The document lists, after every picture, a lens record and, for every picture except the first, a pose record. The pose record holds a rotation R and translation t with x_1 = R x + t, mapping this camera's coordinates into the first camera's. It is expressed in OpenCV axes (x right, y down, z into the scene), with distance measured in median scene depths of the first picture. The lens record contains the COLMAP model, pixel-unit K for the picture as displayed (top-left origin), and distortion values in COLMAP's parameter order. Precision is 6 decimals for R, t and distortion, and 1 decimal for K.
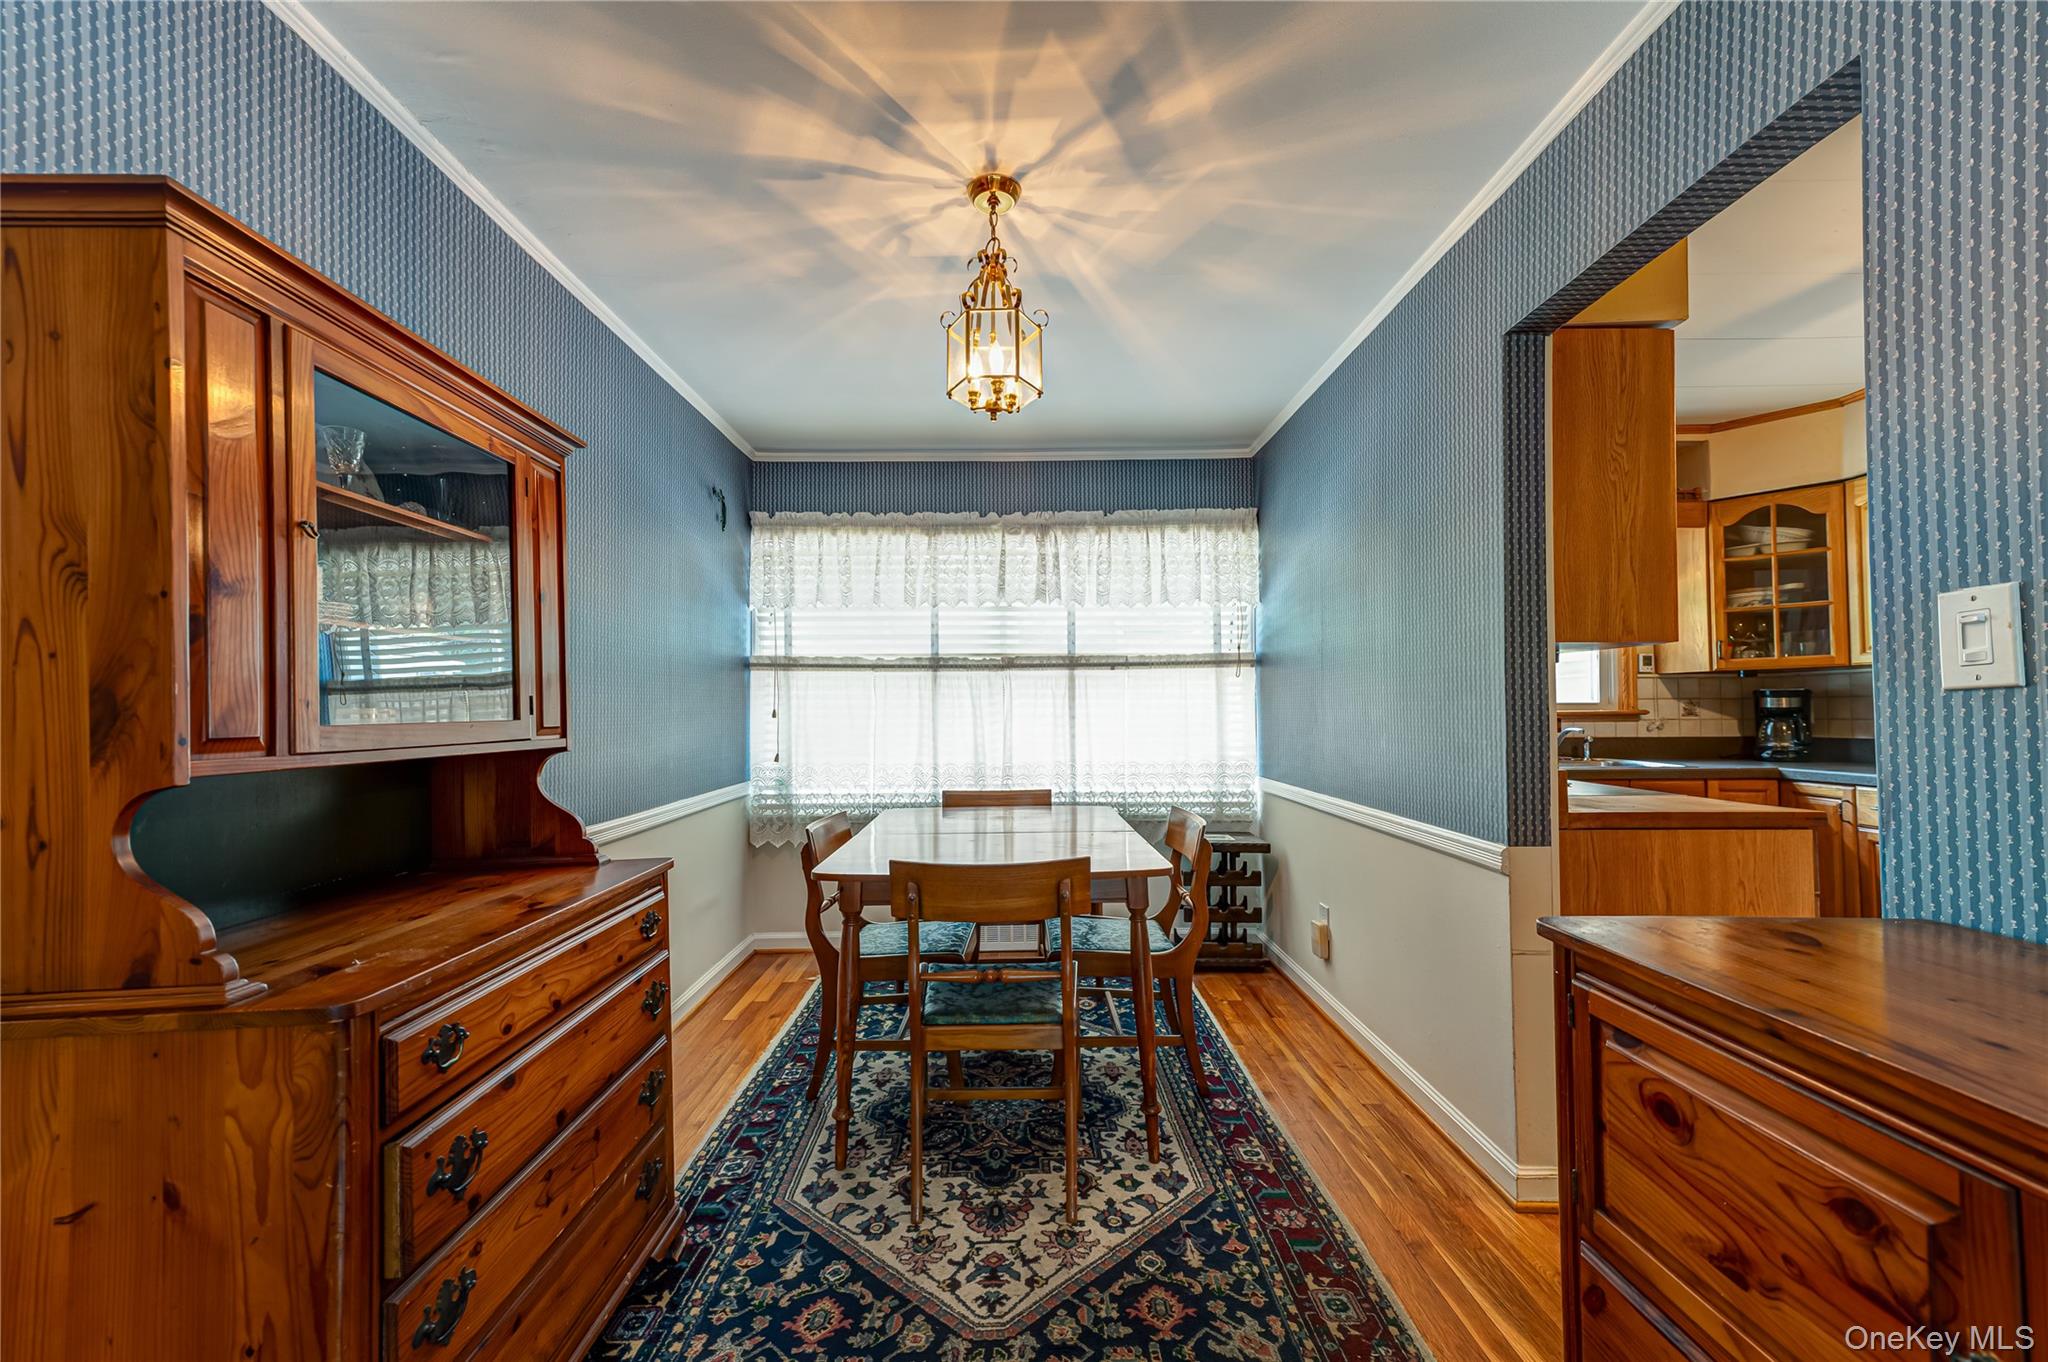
lens RADIAL K [[793.6, 0, 1017.2], [0, 793.6, 690.2], [0, 0, 1]] dist [0.014600, -0.000033]
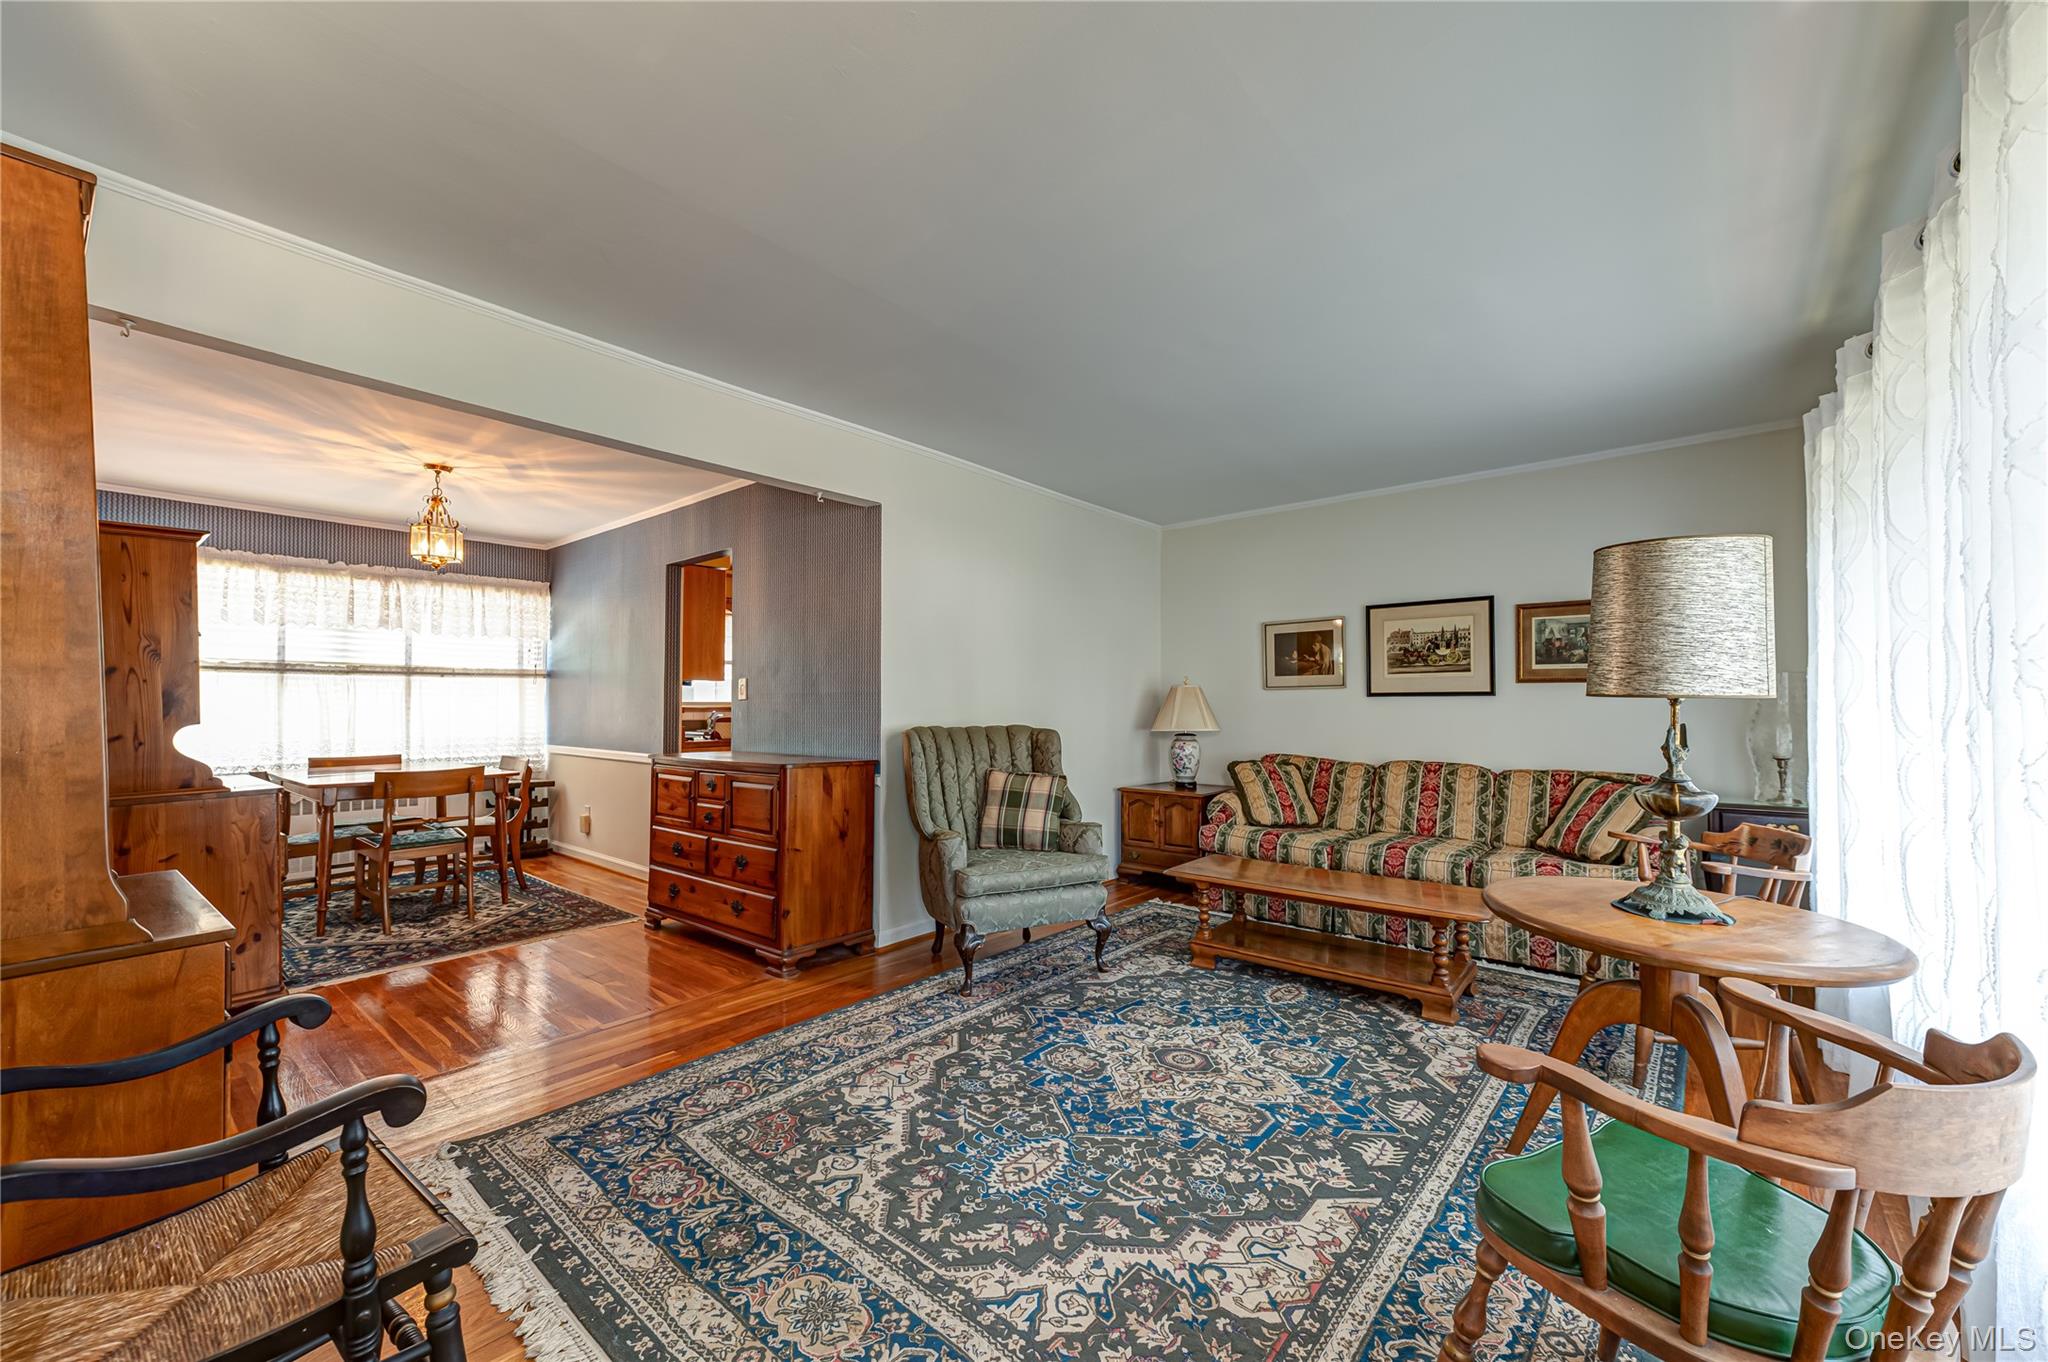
lens RADIAL K [[802.0, 0, 1019.6], [0, 802.0, 692.0], [0, 0, 1]] dist [0.016089, -0.000274]
pose [[0.648508, 0.020422, 0.760934, -0.342013], [-0.024868, 0.999675, -0.005635, -0.015788], [-0.760802, -0.015268, 0.648805, -0.849481]]
